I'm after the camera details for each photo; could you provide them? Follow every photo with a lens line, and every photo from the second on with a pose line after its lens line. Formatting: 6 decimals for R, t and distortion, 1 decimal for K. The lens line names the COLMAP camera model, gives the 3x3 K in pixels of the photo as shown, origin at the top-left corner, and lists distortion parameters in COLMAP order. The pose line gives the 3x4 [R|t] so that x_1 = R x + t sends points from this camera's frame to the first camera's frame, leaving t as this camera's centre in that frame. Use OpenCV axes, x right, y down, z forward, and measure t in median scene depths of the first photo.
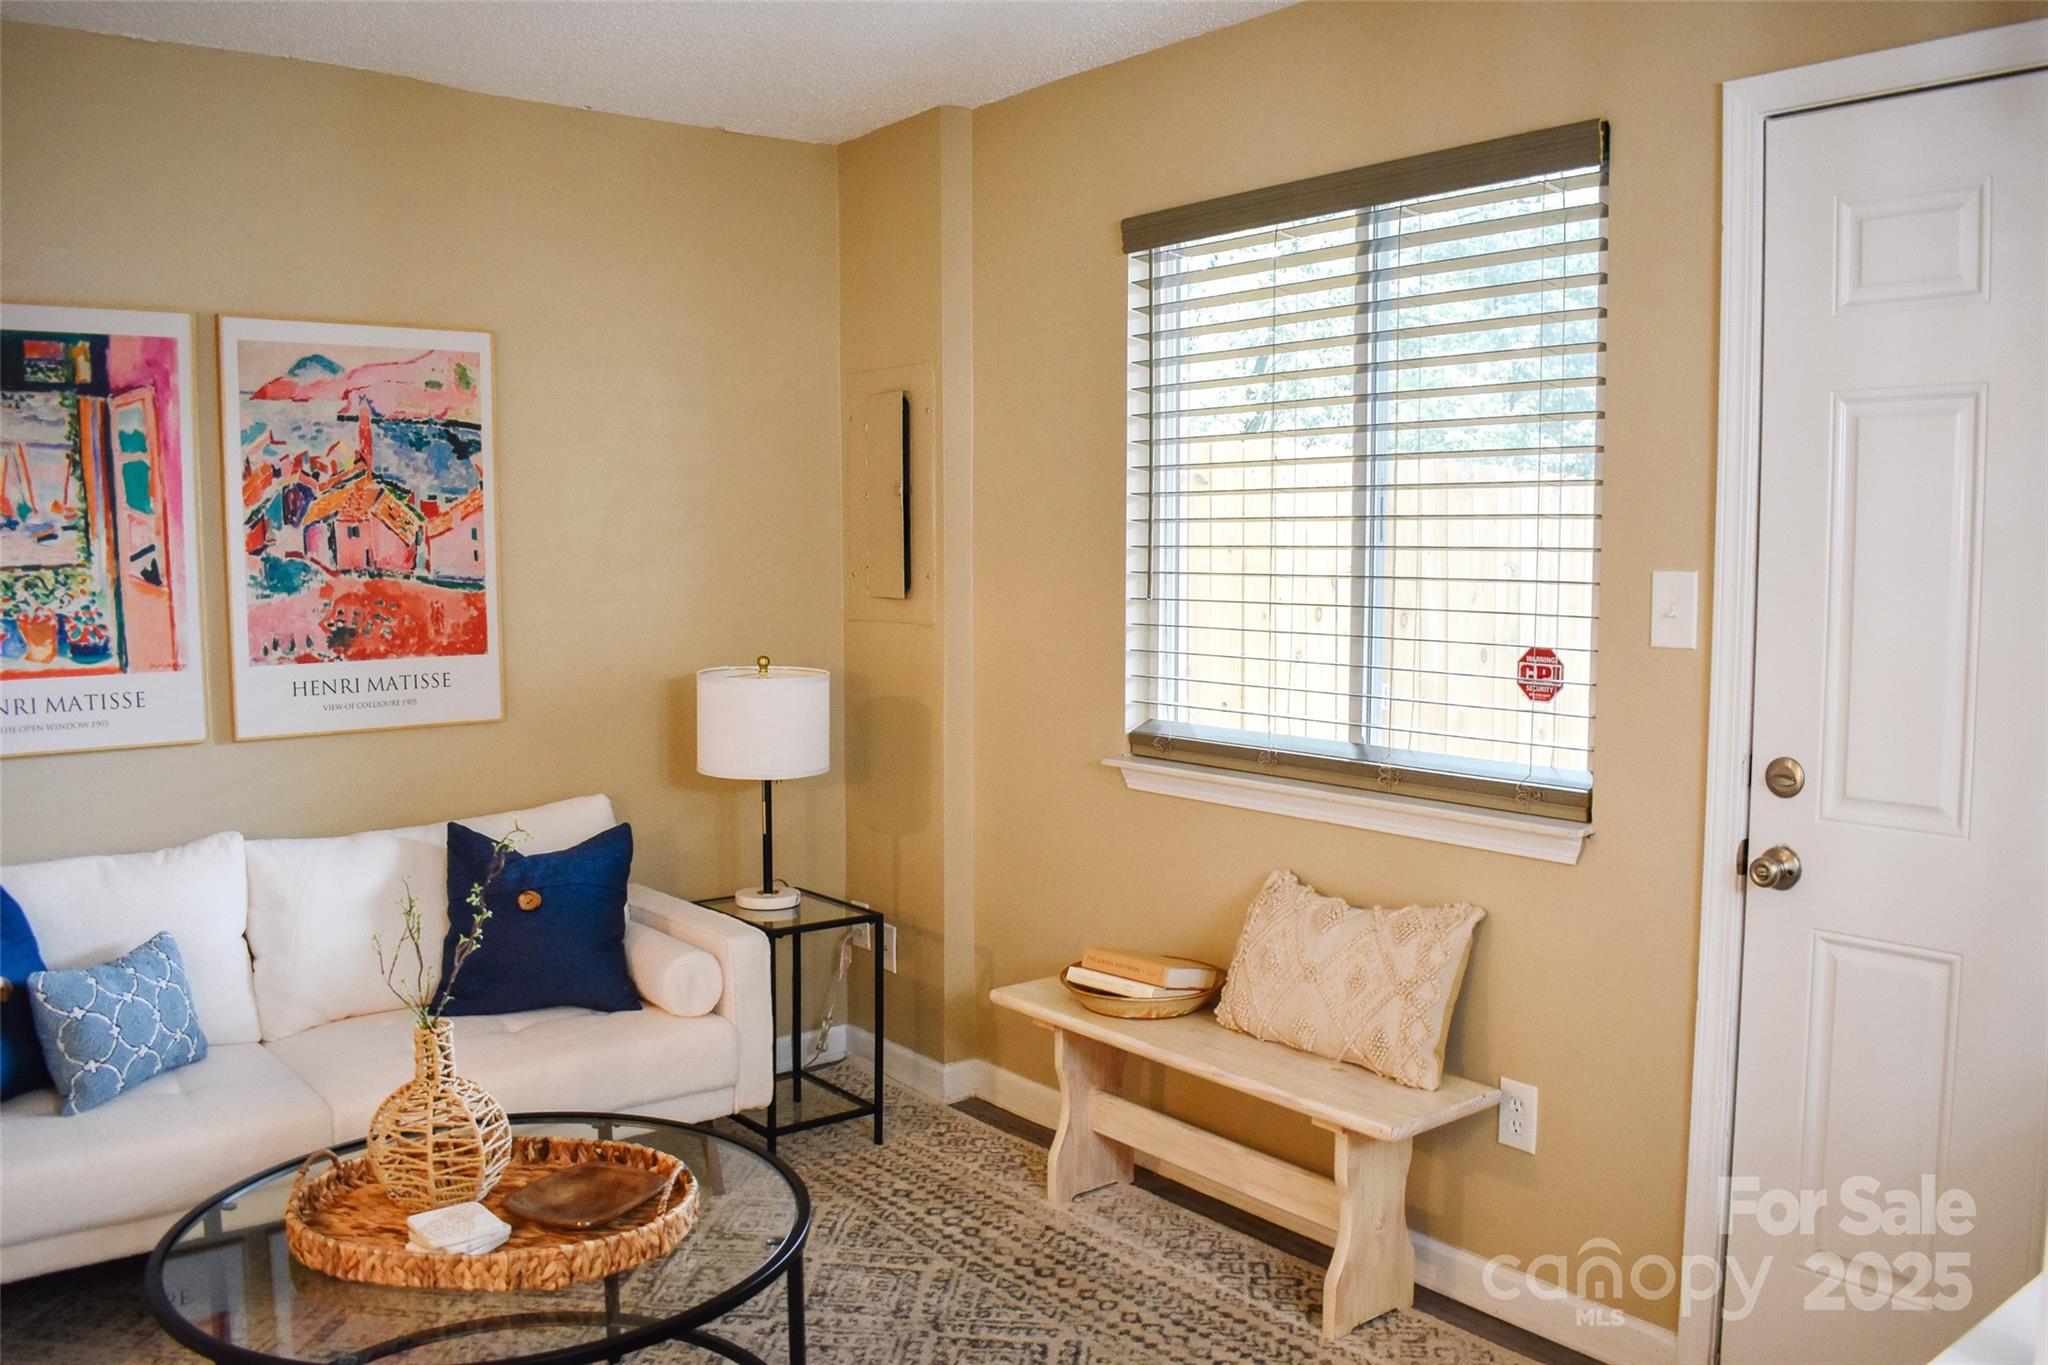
lens RADIAL K [[1619.7, 0, 1019.4], [0, 1619.7, 707.9], [0, 0, 1]] dist [-0.079631, 0.004166]
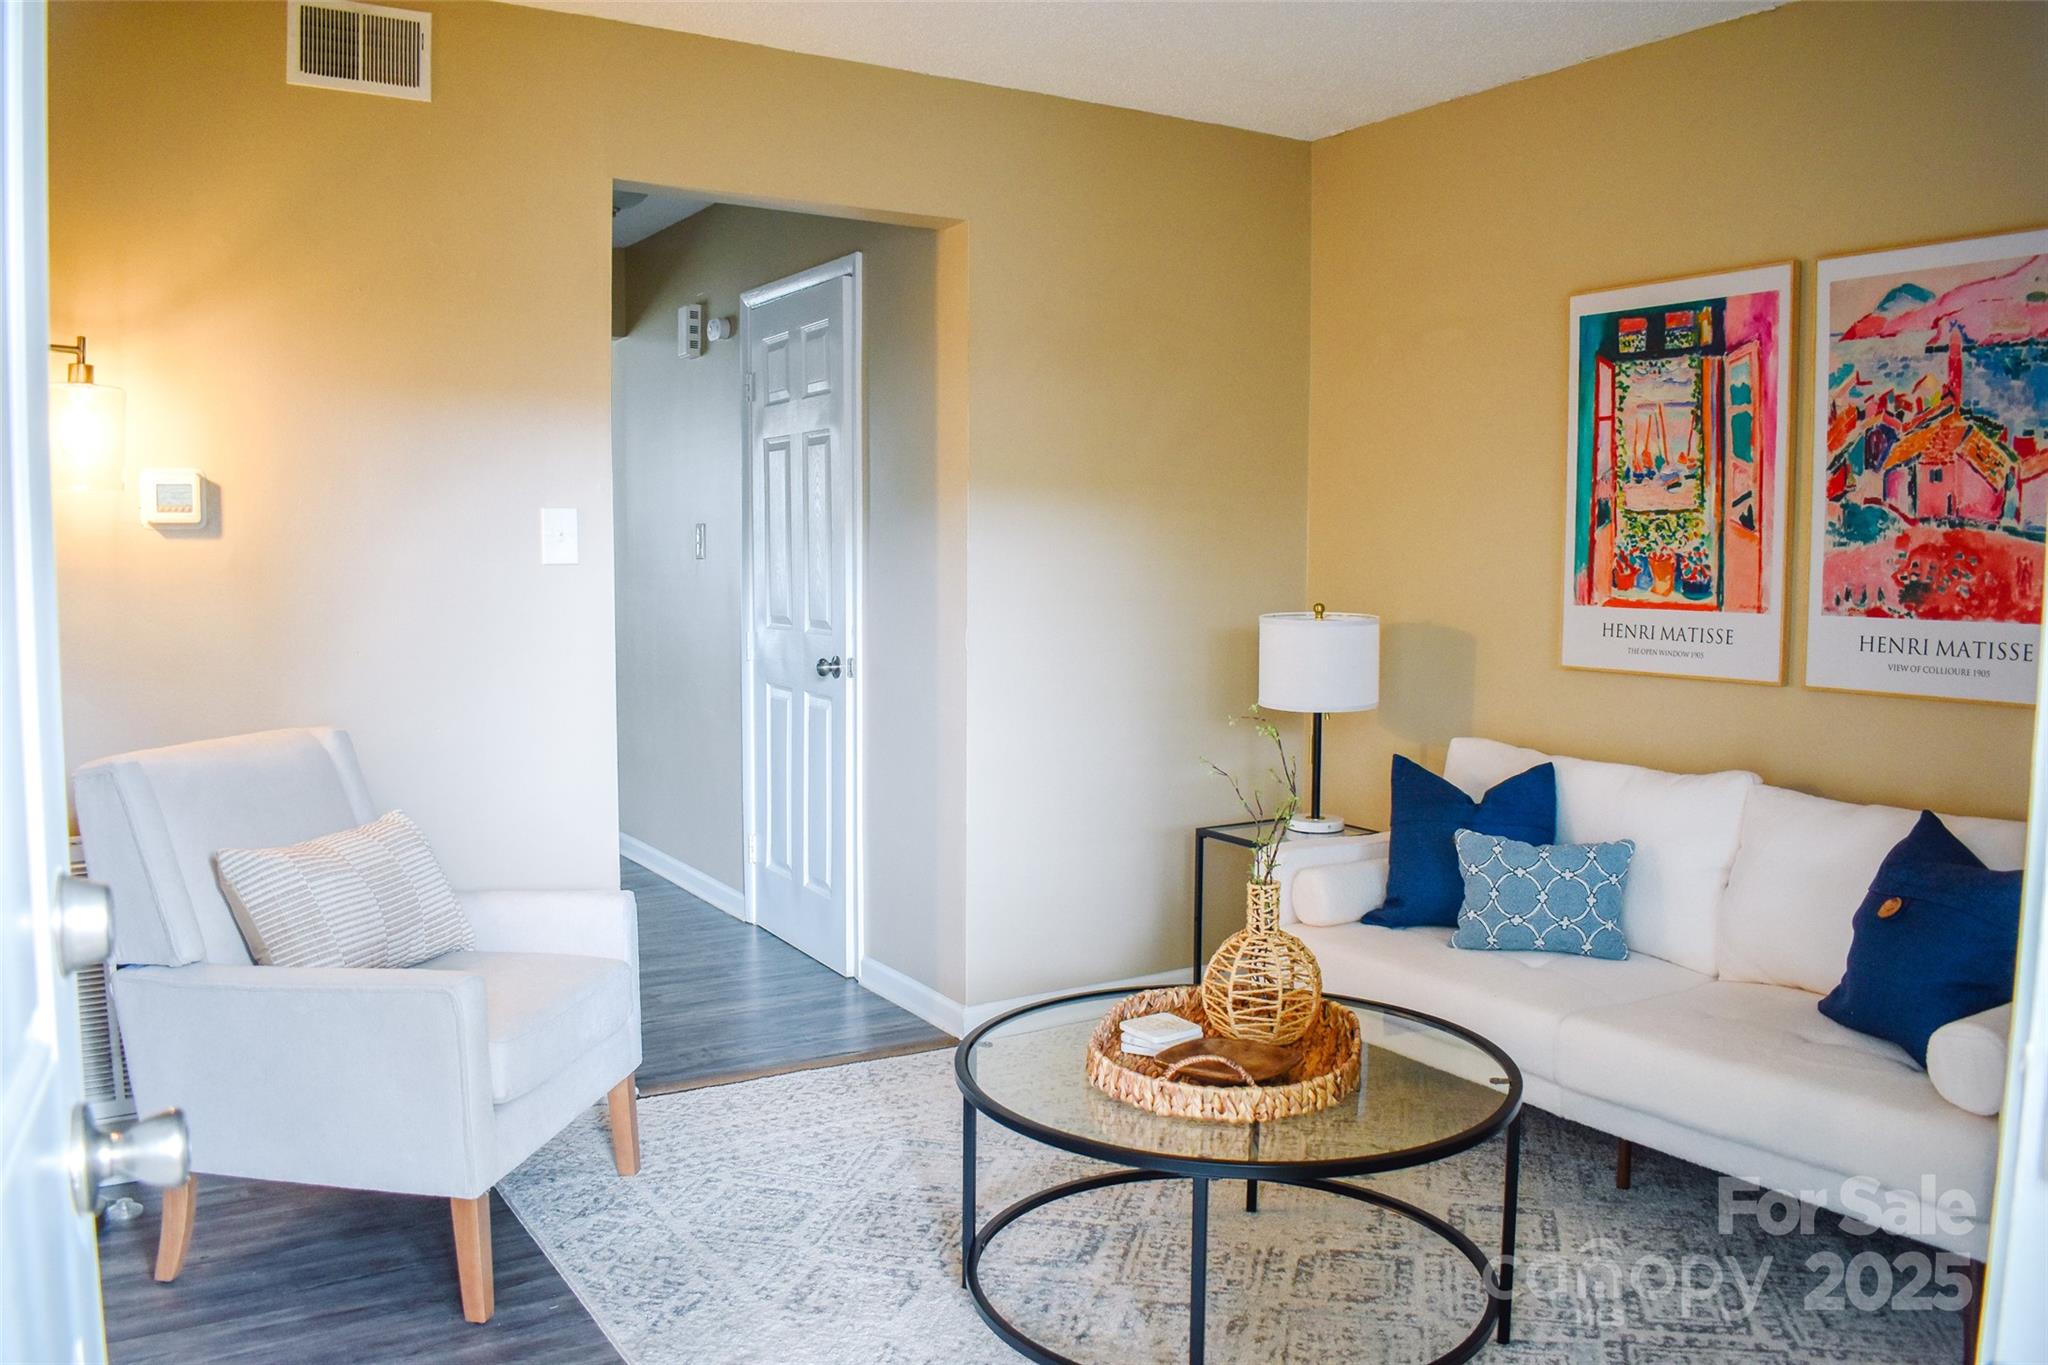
lens RADIAL K [[1619.7, 0, 1019.4], [0, 1619.7, 707.9], [0, 0, 1]] dist [-0.079631, 0.004166]
pose [[-0.106602, 0.116236, -0.987484, 0.551259], [-0.086380, 0.988306, 0.125658, -0.050381], [0.990542, 0.098695, -0.095315, 0.615572]]
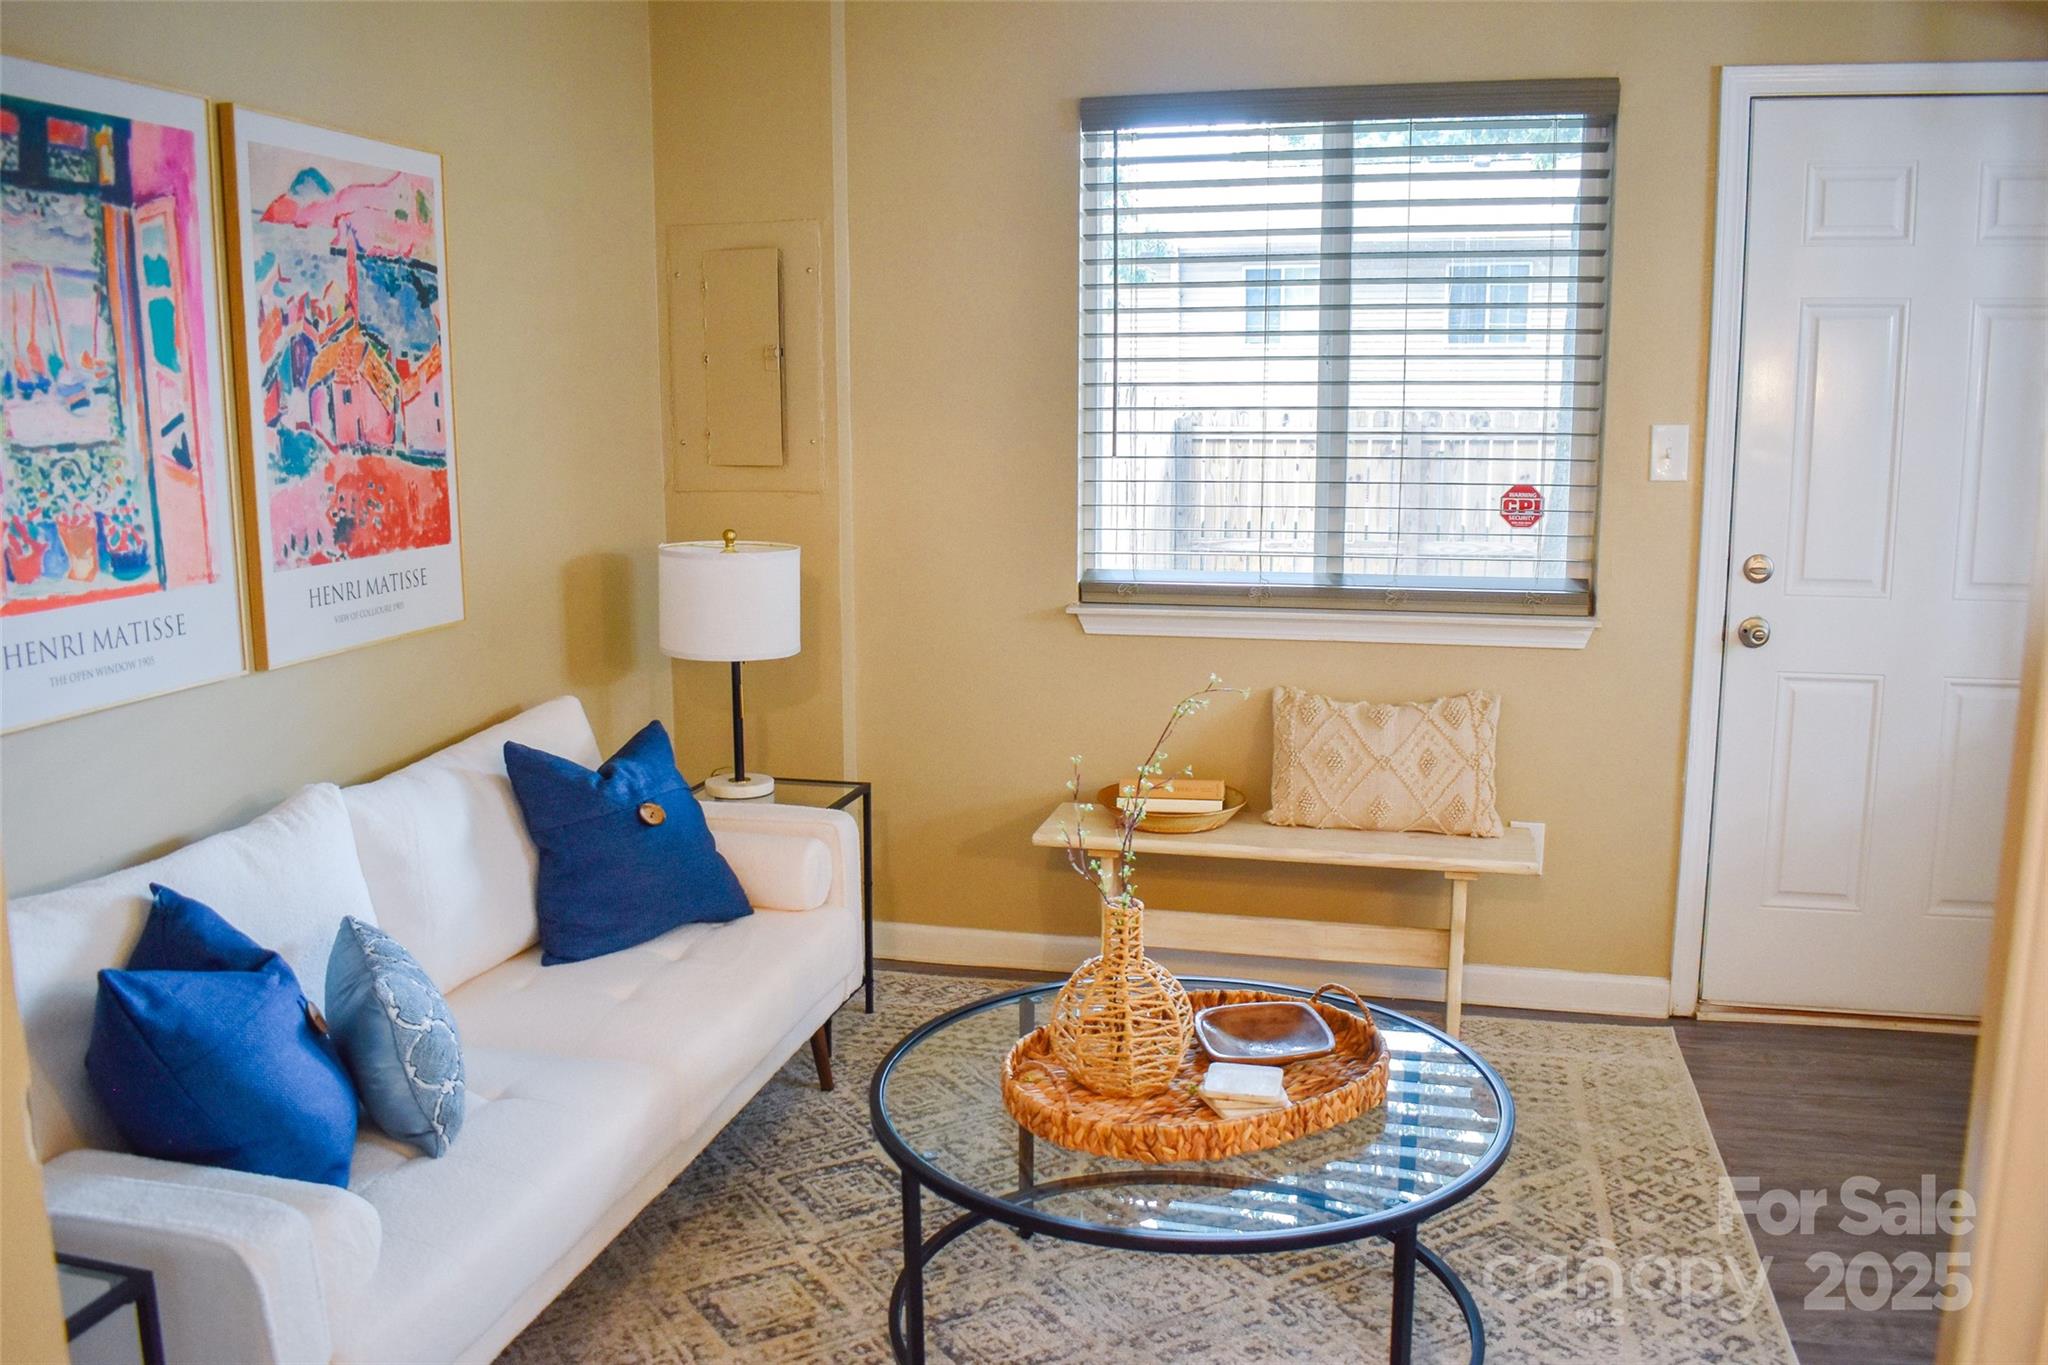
lens RADIAL K [[1628.8, 0, 962.0], [0, 1628.8, 677.2], [0, 0, 1]] dist [-0.064281, -0.006394]
pose [[0.809437, -0.102151, 0.578253, -0.678820], [0.066094, 0.994344, 0.083137, -0.018604], [-0.583475, -0.029075, 0.811610, 0.174157]]
